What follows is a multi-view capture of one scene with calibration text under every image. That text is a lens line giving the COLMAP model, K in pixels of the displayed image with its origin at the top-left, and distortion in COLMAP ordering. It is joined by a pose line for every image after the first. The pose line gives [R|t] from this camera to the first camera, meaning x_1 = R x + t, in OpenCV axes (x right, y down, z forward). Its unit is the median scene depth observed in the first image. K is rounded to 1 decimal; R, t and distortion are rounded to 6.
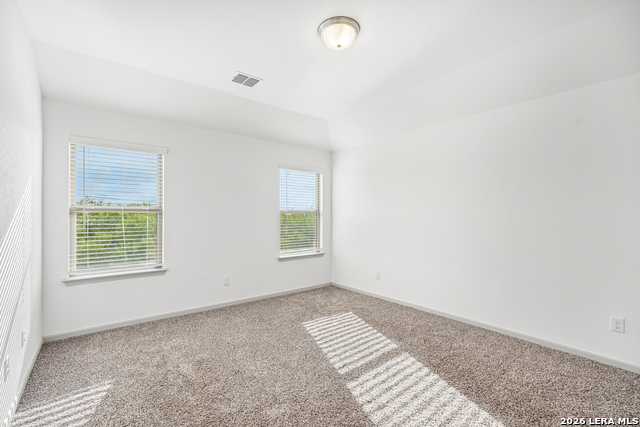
lens RADIAL K [[281.4, 0, 313.4], [0, 281.4, 214.2], [0, 0, 1]] dist [-0.007816, 0.005806]
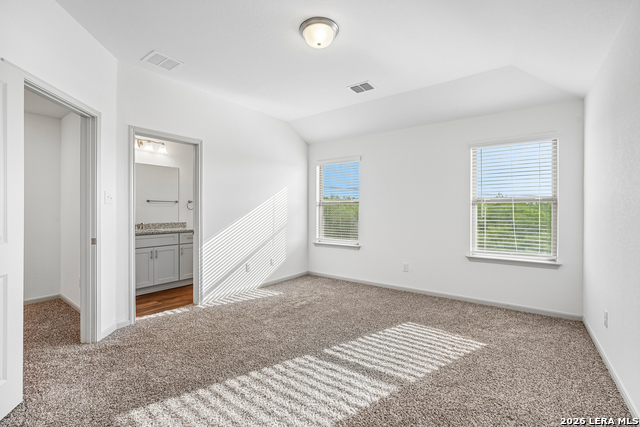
lens RADIAL K [[281.4, 0, 316.8], [0, 281.4, 220.1], [0, 0, 1]] dist [-0.007816, 0.005806]
pose [[0.276756, 0.046557, -0.959812, 0.769278], [0.012461, 0.998568, 0.052030, -0.003776], [0.960859, -0.026360, 0.275779, 0.464368]]
